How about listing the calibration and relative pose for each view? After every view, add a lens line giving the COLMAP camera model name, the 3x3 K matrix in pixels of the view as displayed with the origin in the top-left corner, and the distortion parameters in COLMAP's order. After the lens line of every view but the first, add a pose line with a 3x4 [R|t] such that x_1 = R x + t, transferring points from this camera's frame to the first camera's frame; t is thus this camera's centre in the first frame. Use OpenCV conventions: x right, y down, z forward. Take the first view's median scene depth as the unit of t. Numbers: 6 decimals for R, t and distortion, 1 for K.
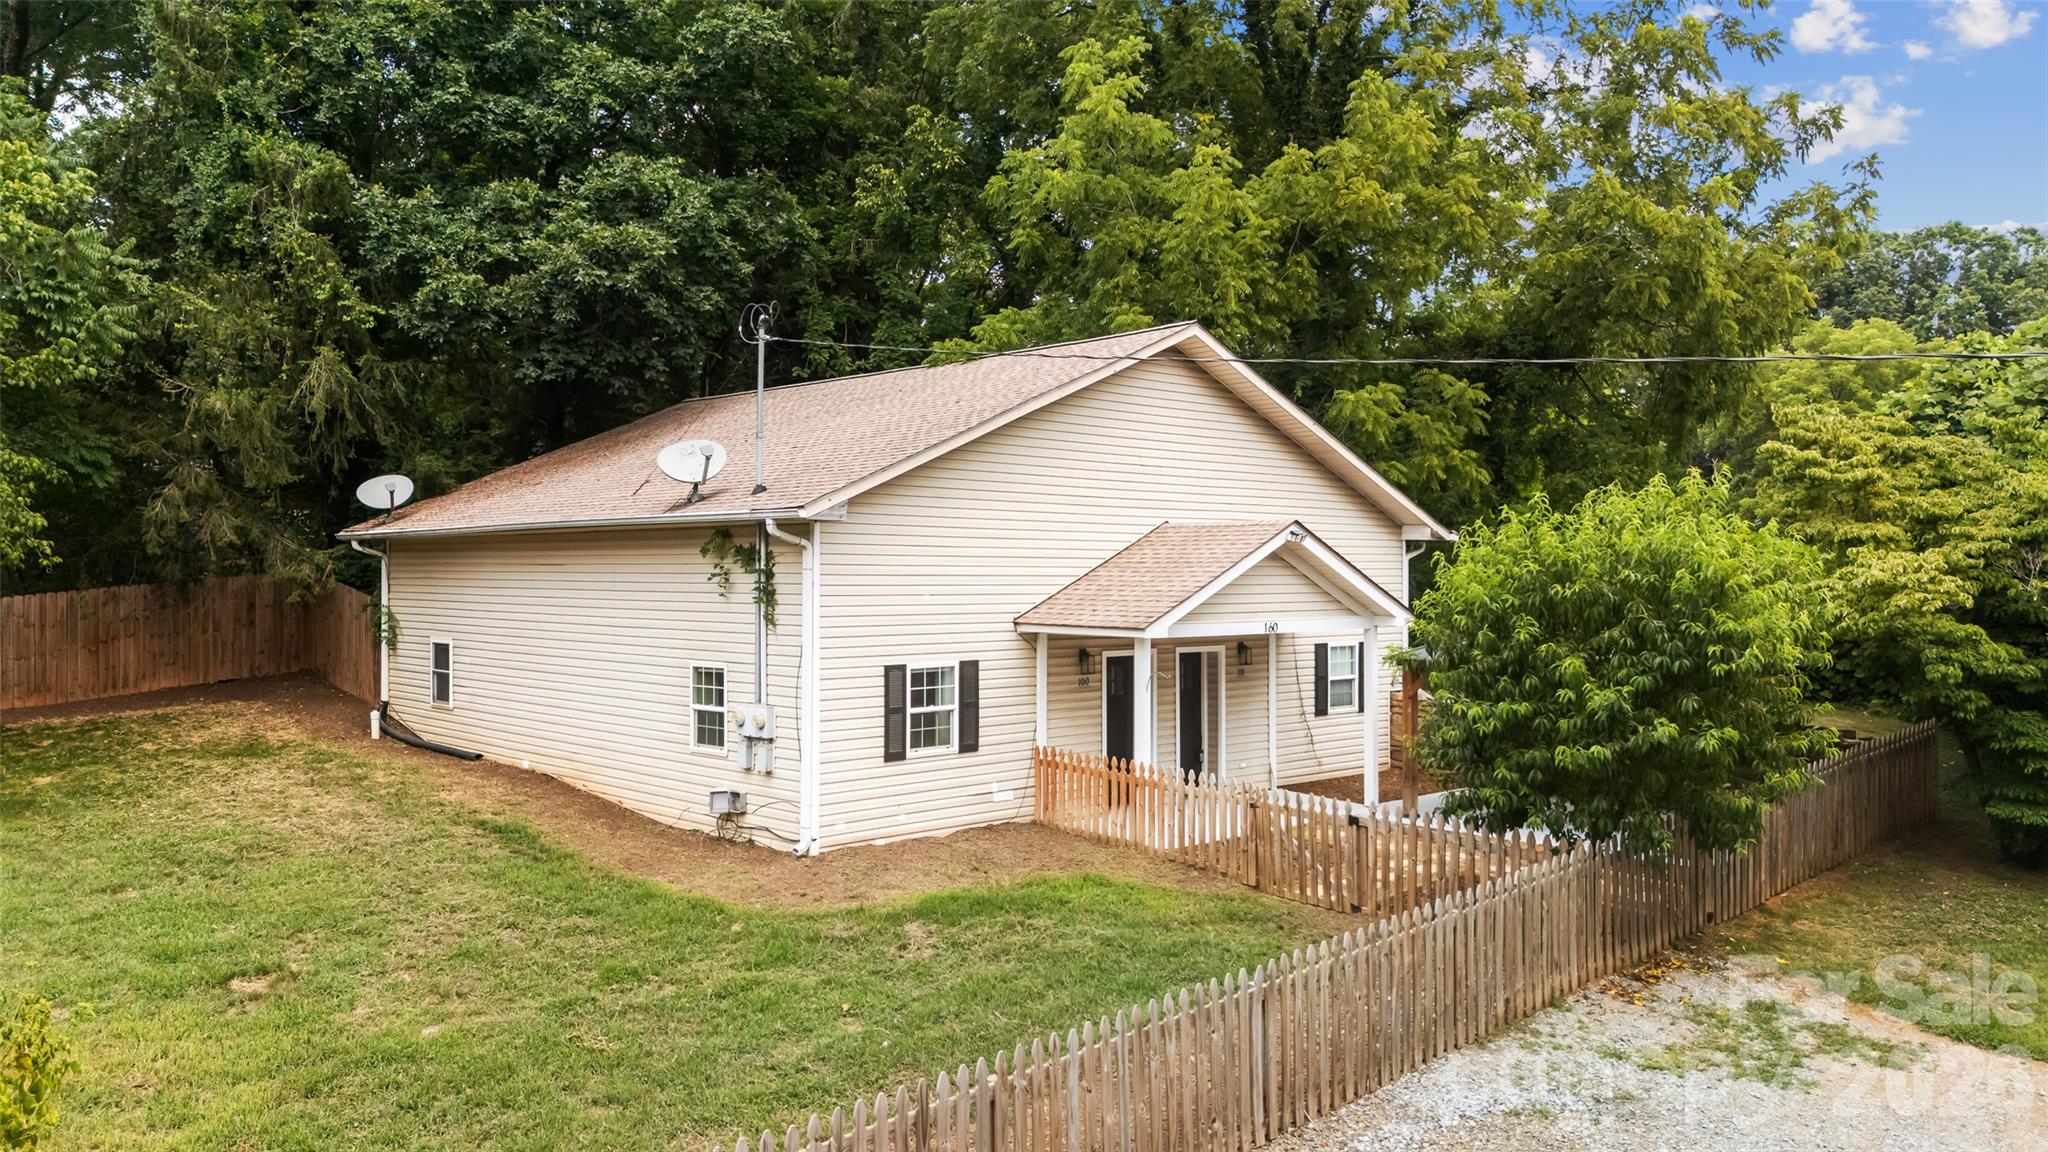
lens RADIAL K [[1526.1, 0, 1022.8], [0, 1526.1, 582.4], [0, 0, 1]] dist [0.042907, -0.019918]
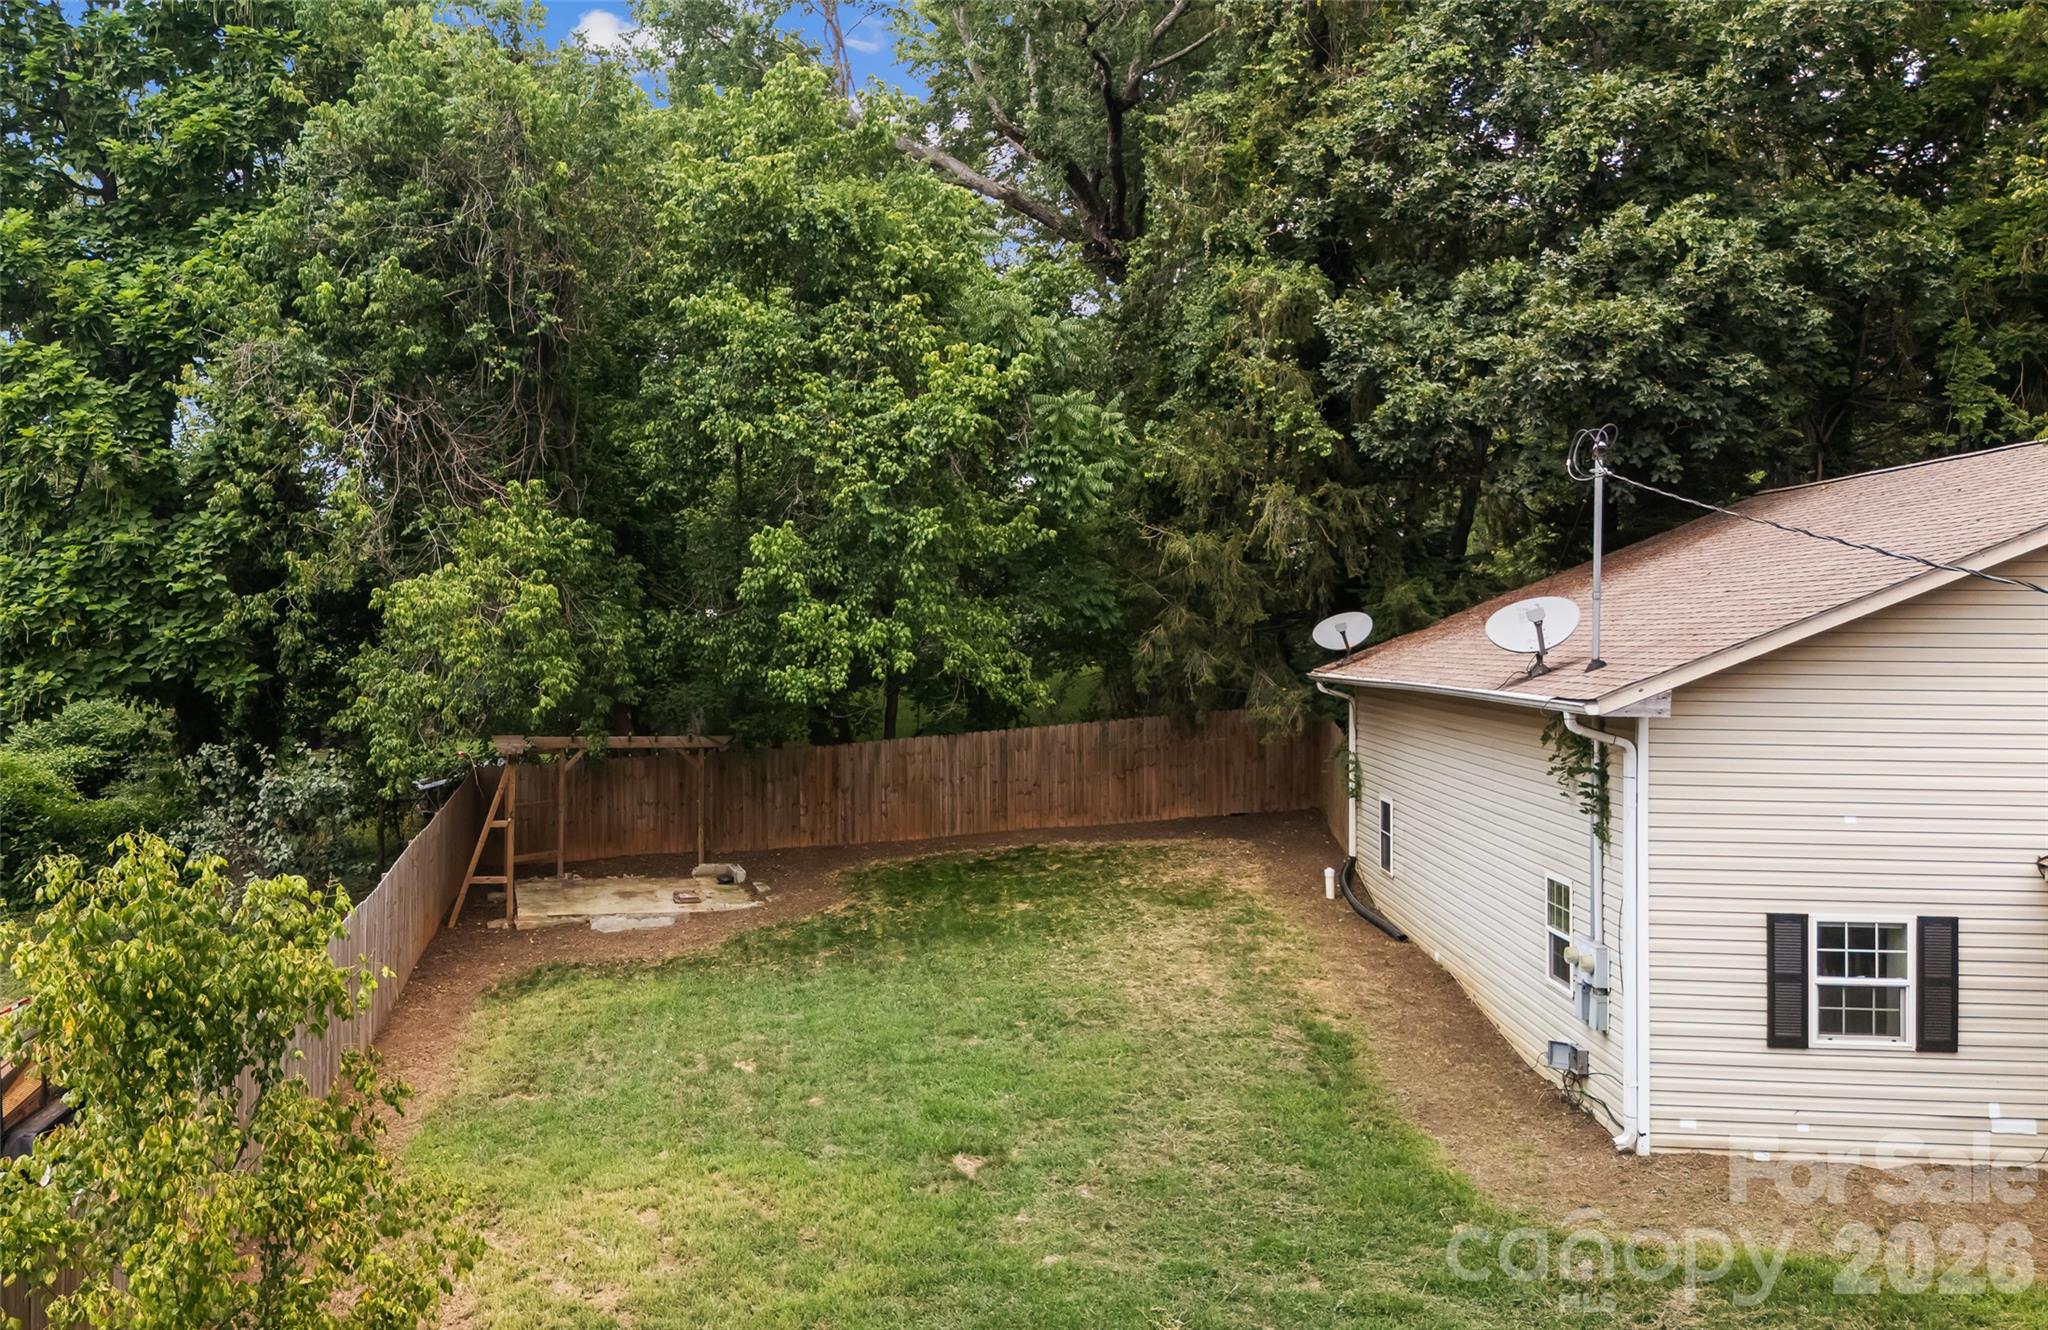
lens RADIAL K [[1733.7, 0, 796.9], [0, 1733.7, 653.9], [0, 0, 1]] dist [0.067111, -0.038124]
pose [[0.635597, 0.007487, -0.771985, 0.188555], [-0.004526, 0.999972, 0.005972, -0.051247], [0.772008, -0.000302, 0.635613, 0.084651]]
